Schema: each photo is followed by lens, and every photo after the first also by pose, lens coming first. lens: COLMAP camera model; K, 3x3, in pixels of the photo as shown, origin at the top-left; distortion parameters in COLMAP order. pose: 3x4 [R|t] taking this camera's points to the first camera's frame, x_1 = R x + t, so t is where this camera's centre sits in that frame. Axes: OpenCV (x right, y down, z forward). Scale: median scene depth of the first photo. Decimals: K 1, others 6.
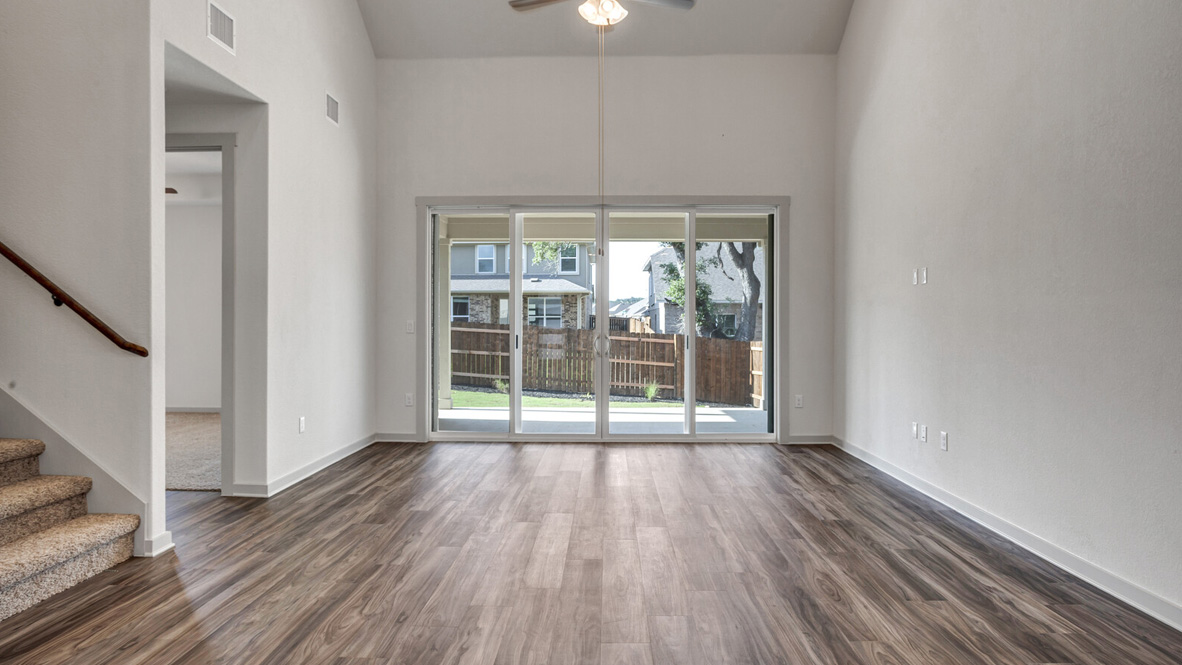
lens RADIAL K [[678.8, 0, 579.9], [0, 678.8, 326.1], [0, 0, 1]] dist [-0.041024, 0.000626]
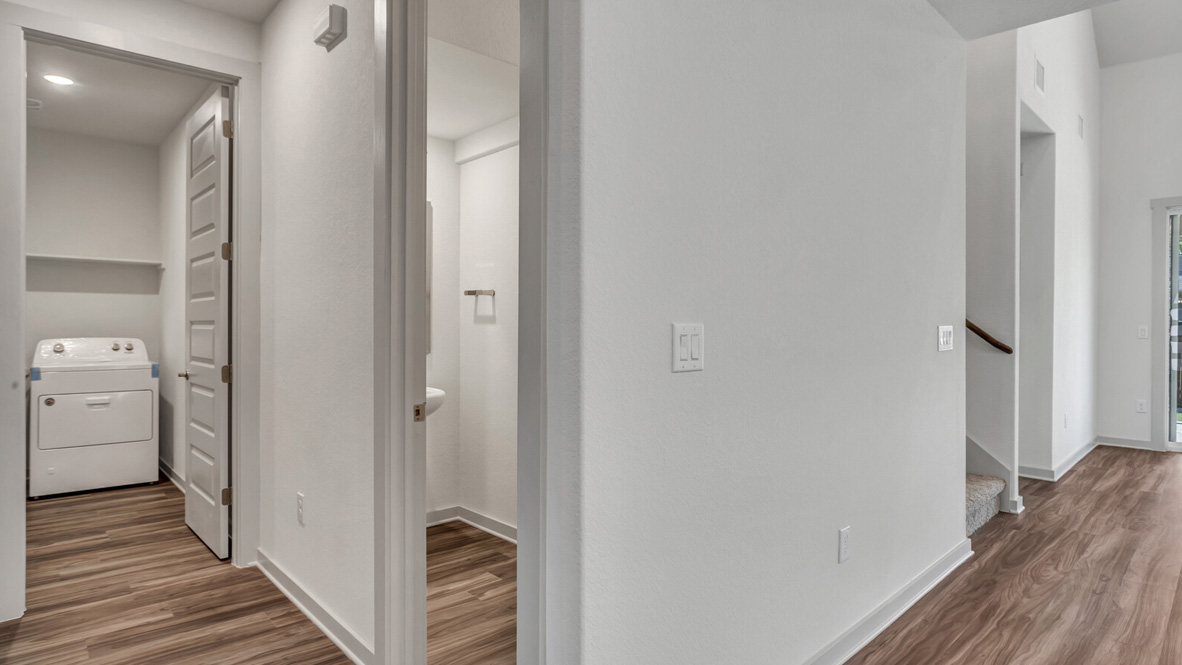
lens RADIAL K [[620.1, 0, 591.0], [0, 620.1, 332.5], [0, 0, 1]] dist [-0.019737, 0.001505]
pose [[0.720381, 0.004044, -0.693567, -0.213426], [-0.004040, 0.999991, 0.001634, 0.003164], [0.693567, 0.001625, 0.720390, -0.197710]]
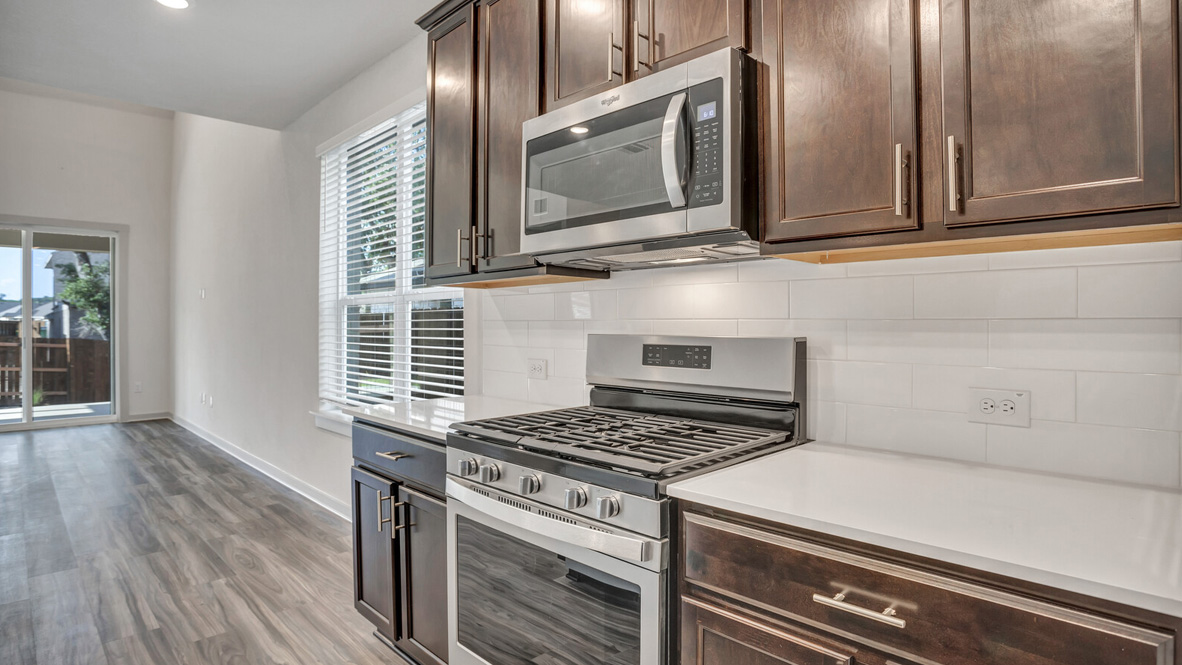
lens RADIAL K [[640.7, 0, 594.8], [0, 640.7, 325.6], [0, 0, 1]] dist [-0.031219, 0.001254]
pose [[0.700697, -0.003880, 0.713448, 0.080030], [0.007668, 0.999968, -0.002093, 0.003441], [-0.713417, 0.006938, 0.700705, -0.430948]]
